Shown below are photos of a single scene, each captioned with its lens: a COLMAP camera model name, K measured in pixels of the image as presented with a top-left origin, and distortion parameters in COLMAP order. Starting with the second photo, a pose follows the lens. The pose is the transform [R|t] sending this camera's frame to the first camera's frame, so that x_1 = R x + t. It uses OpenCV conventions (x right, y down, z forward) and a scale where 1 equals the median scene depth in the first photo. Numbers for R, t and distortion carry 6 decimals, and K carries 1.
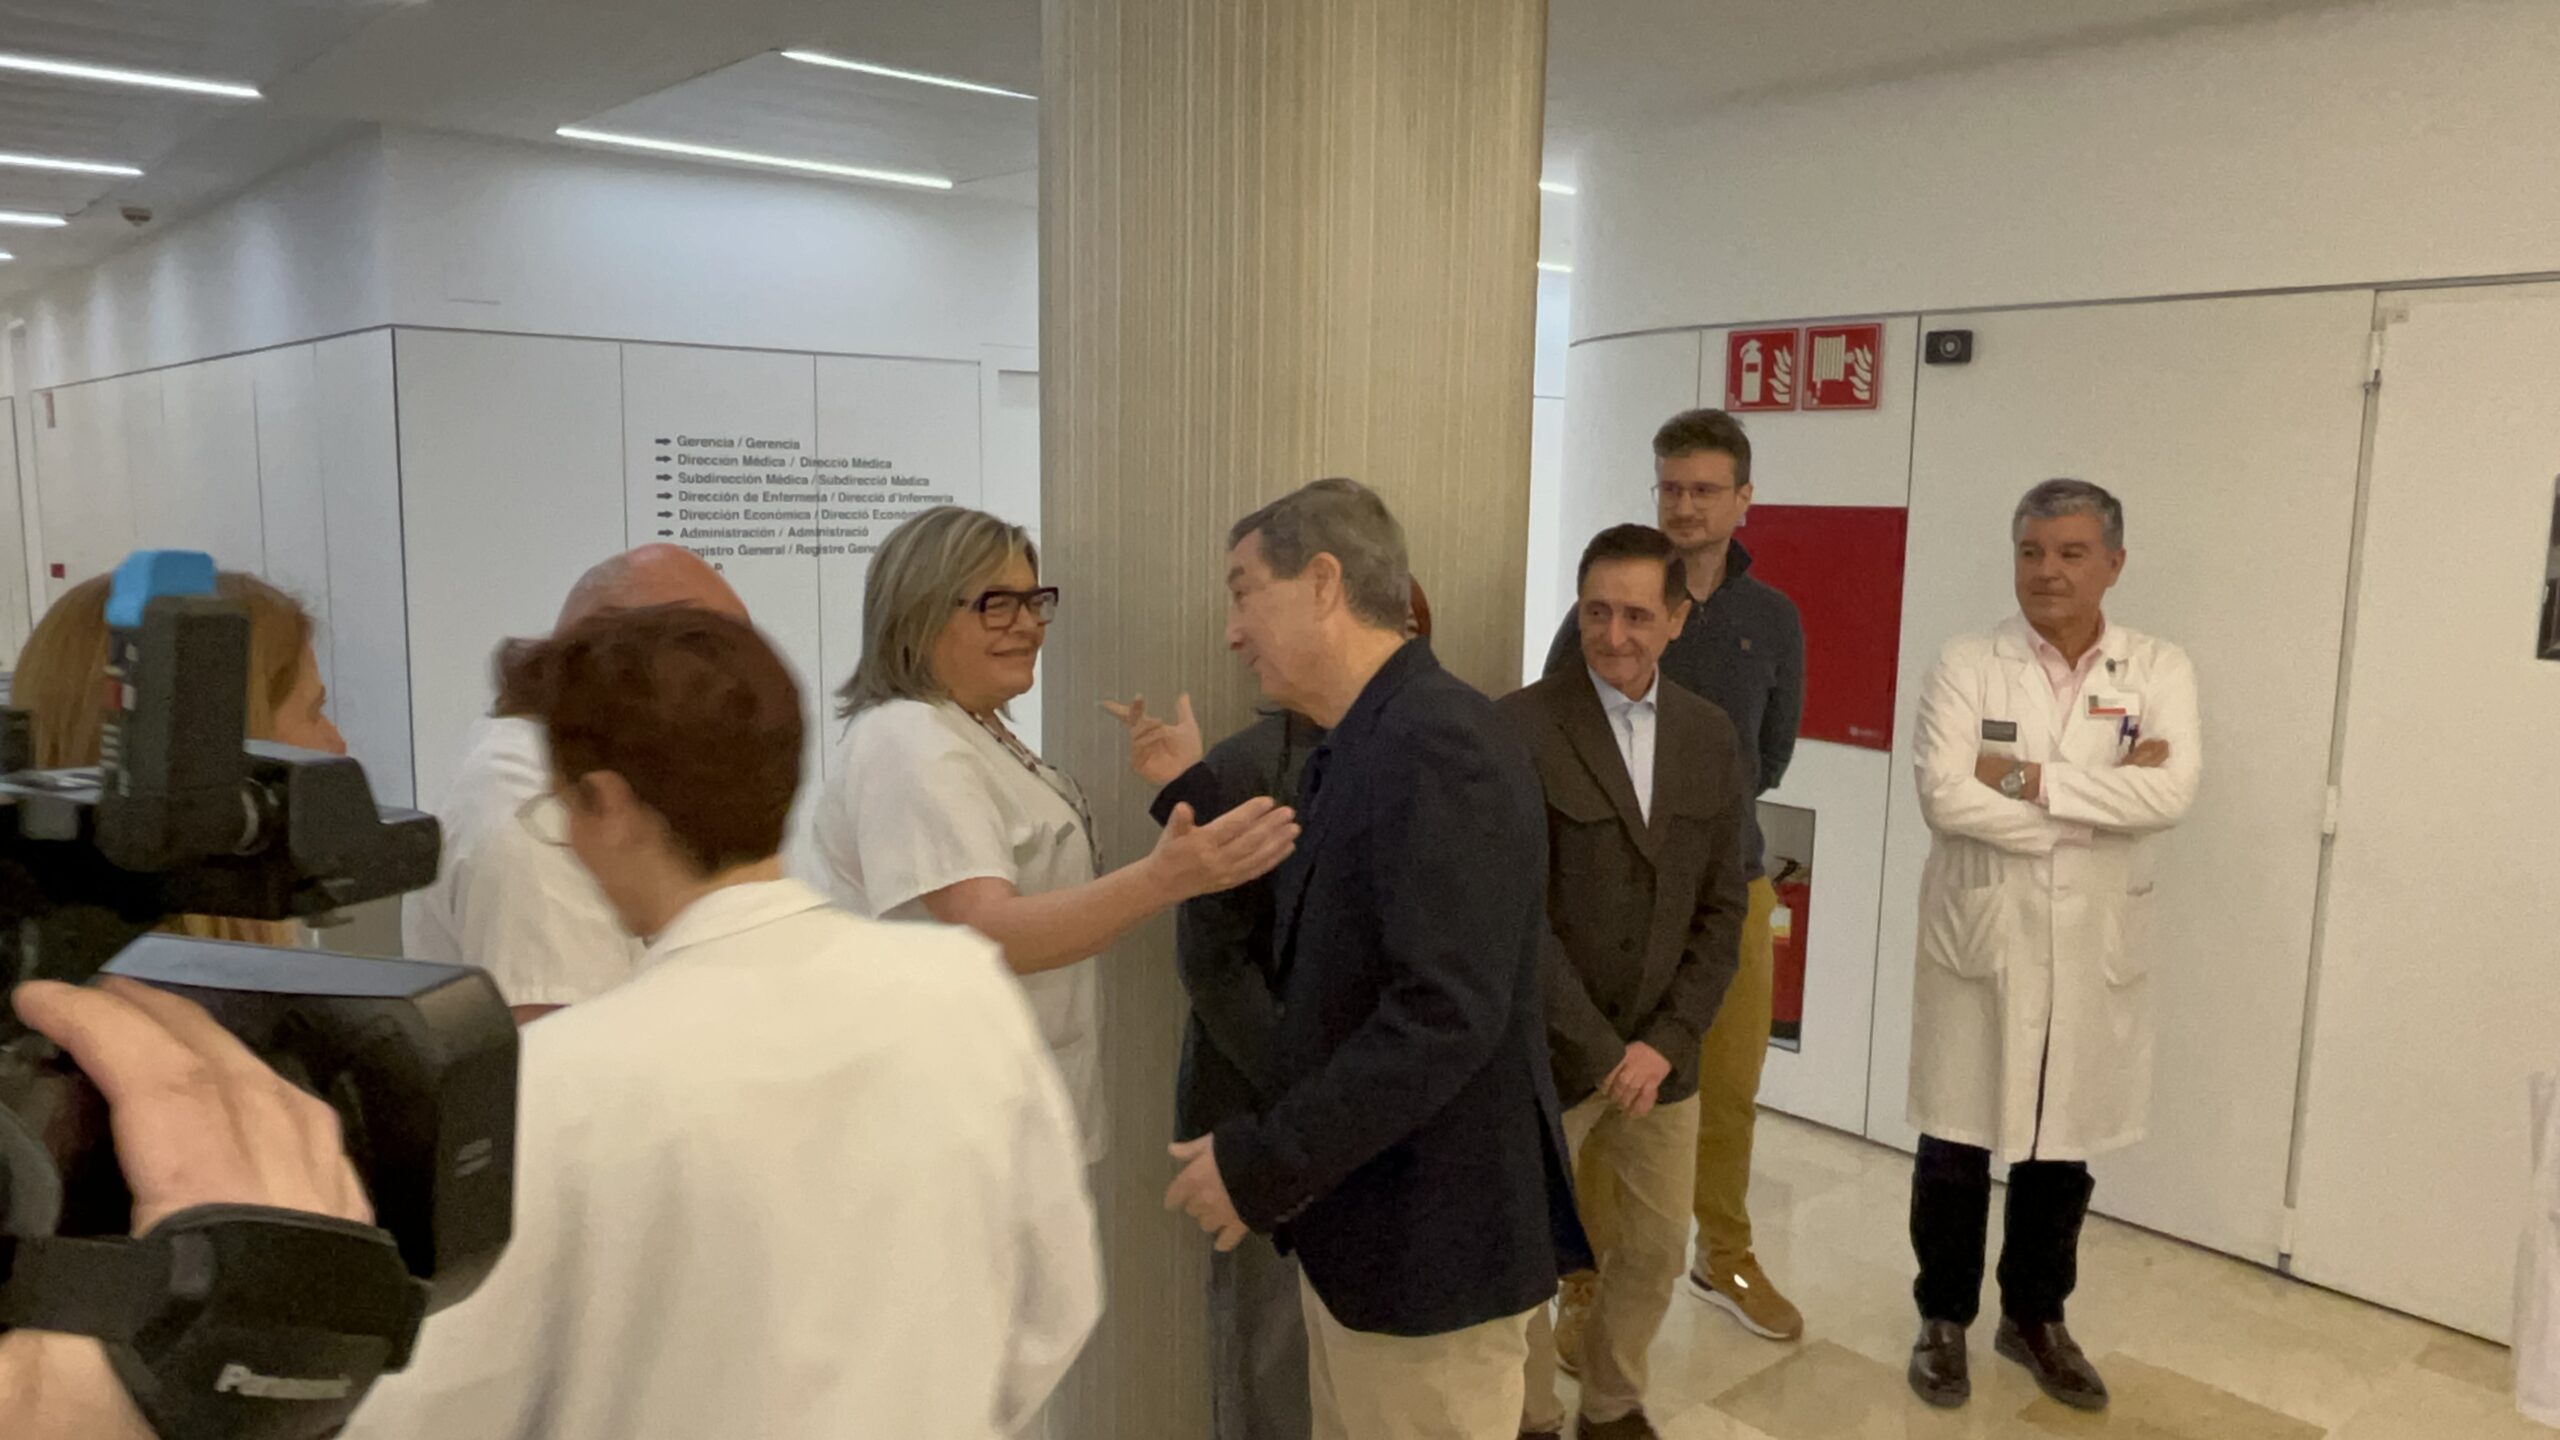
lens RADIAL K [[1808.0, 0, 1273.6], [0, 1808.0, 742.3], [0, 0, 1]] dist [0.002458, -0.002628]
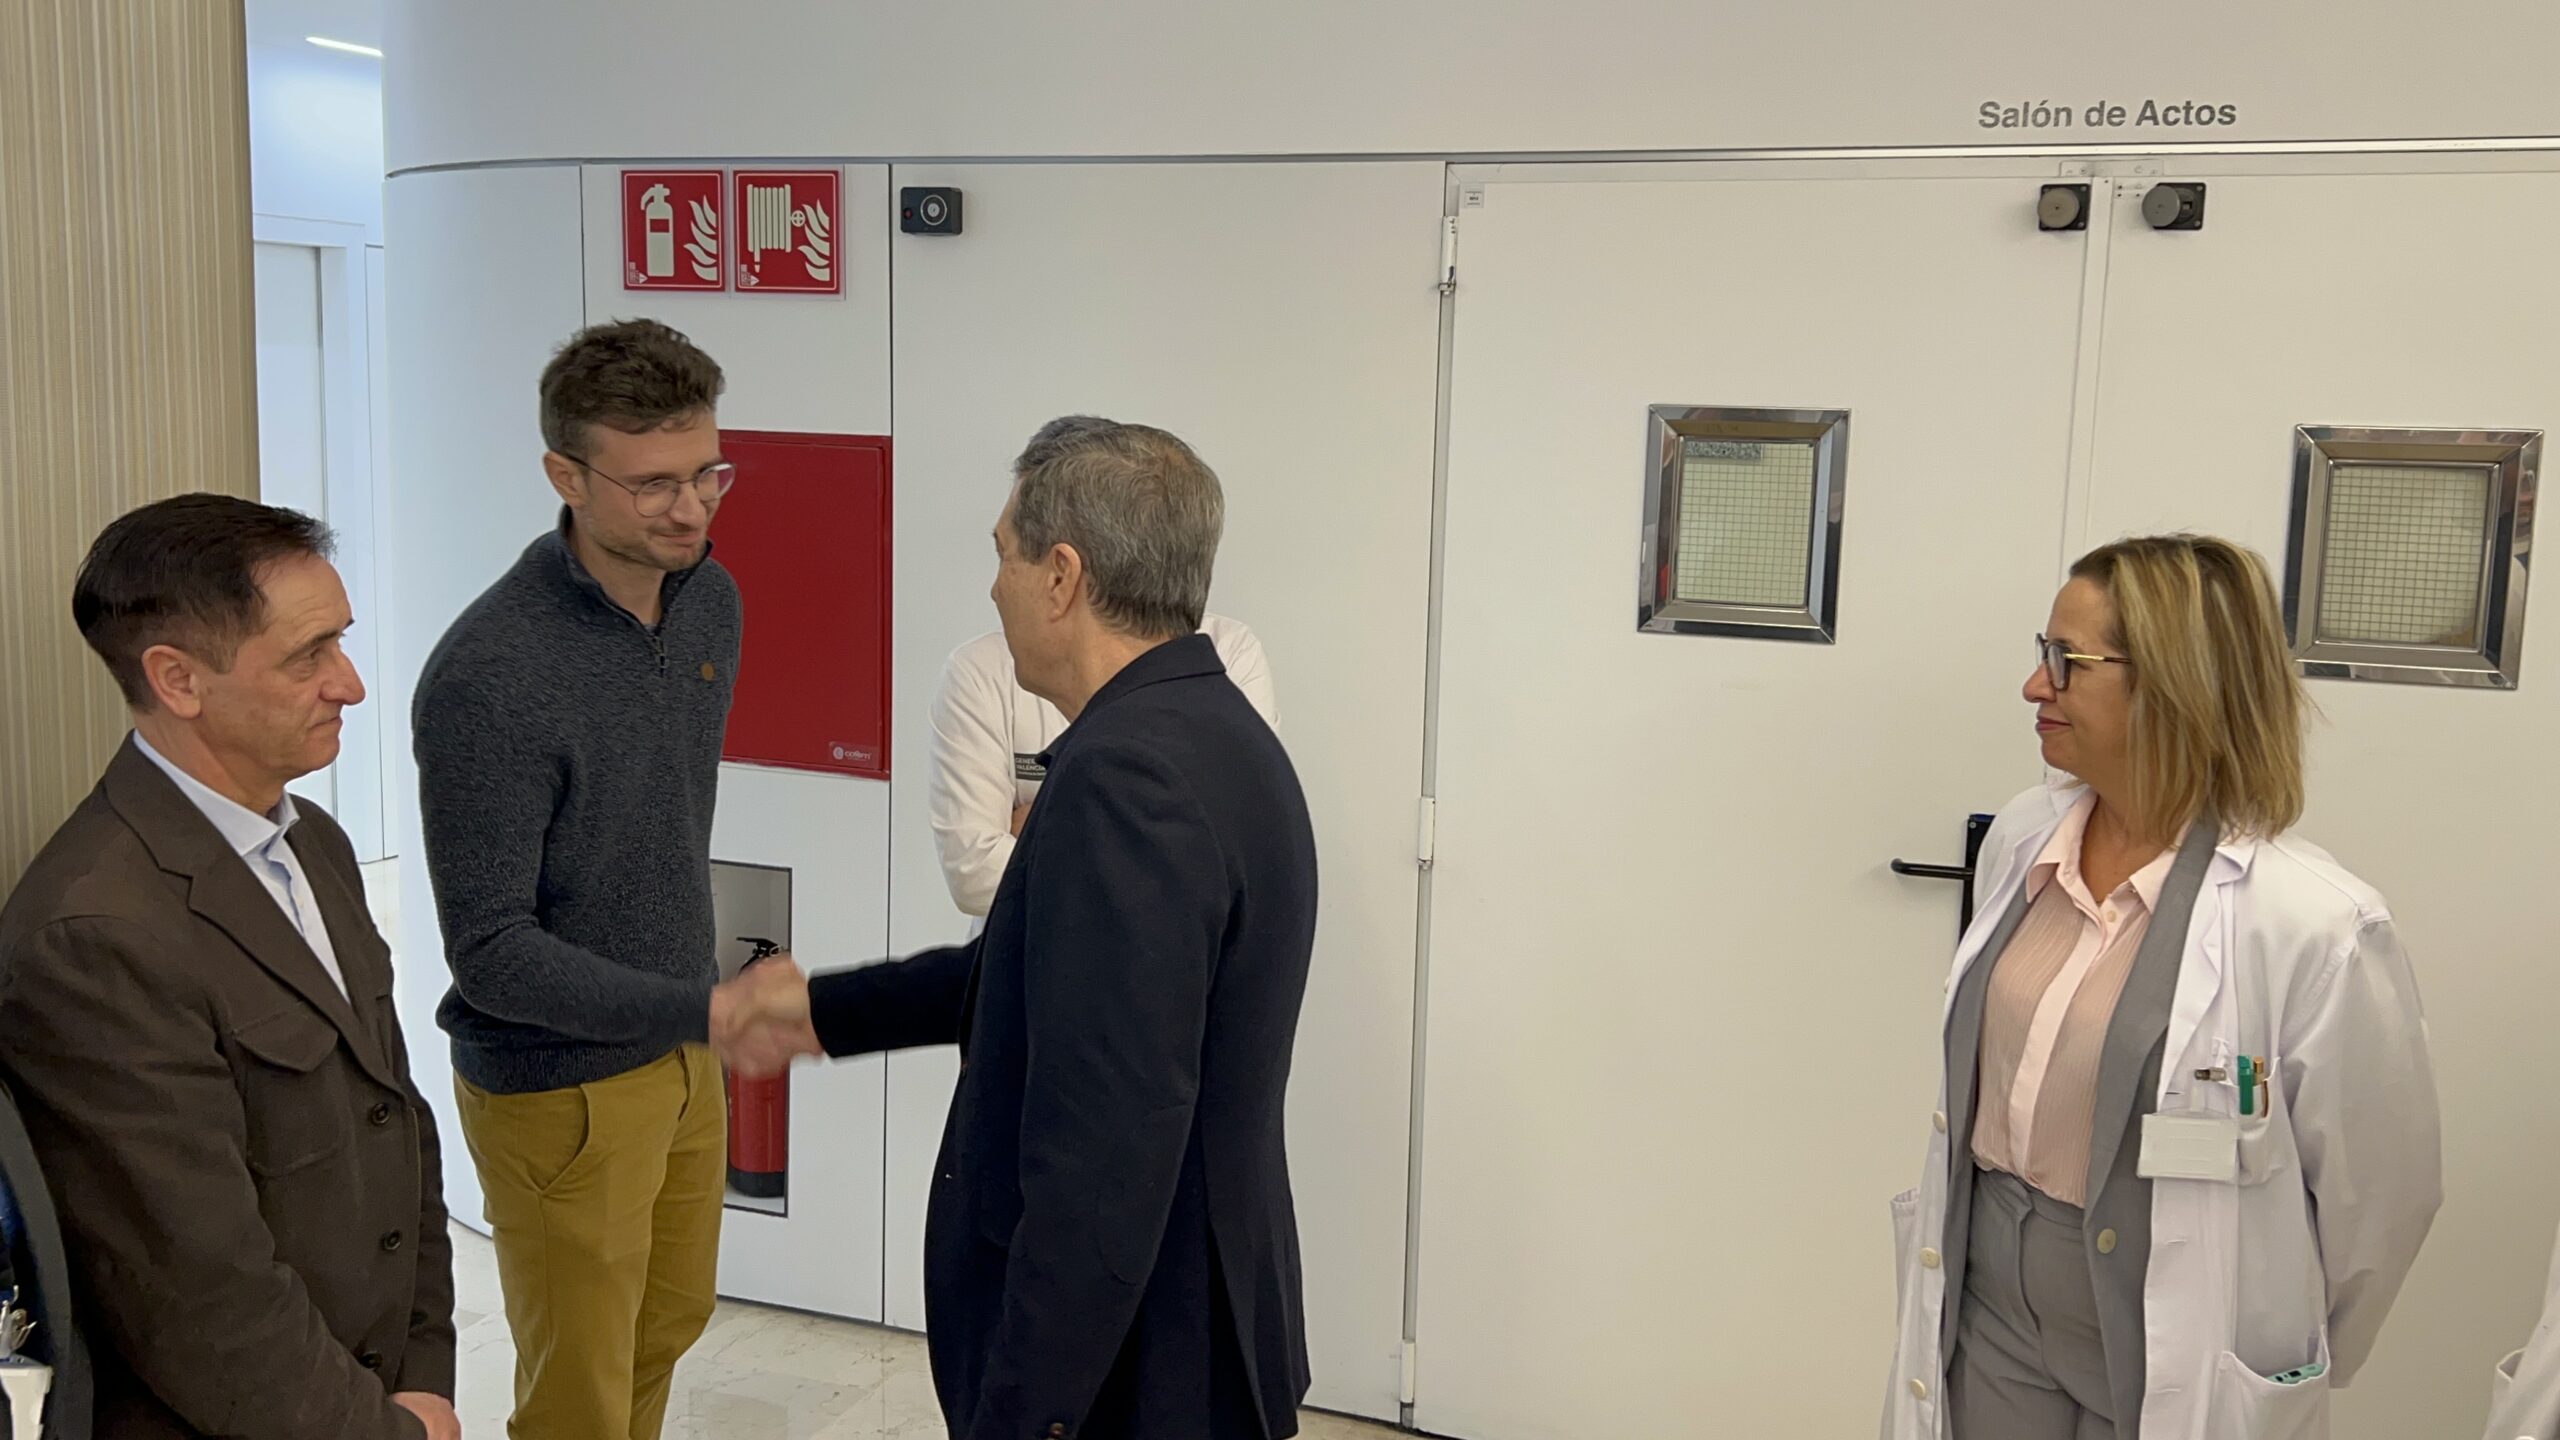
lens RADIAL K [[2376.9, 0, 1277.5], [0, 2376.9, 795.9], [0, 0, 1]] dist [0.062816, 0.000000]
pose [[0.889053, -0.064795, 0.453197, 0.050339], [0.050460, 0.997771, 0.043667, -0.021630], [-0.455016, -0.015954, 0.890340, 0.092579]]
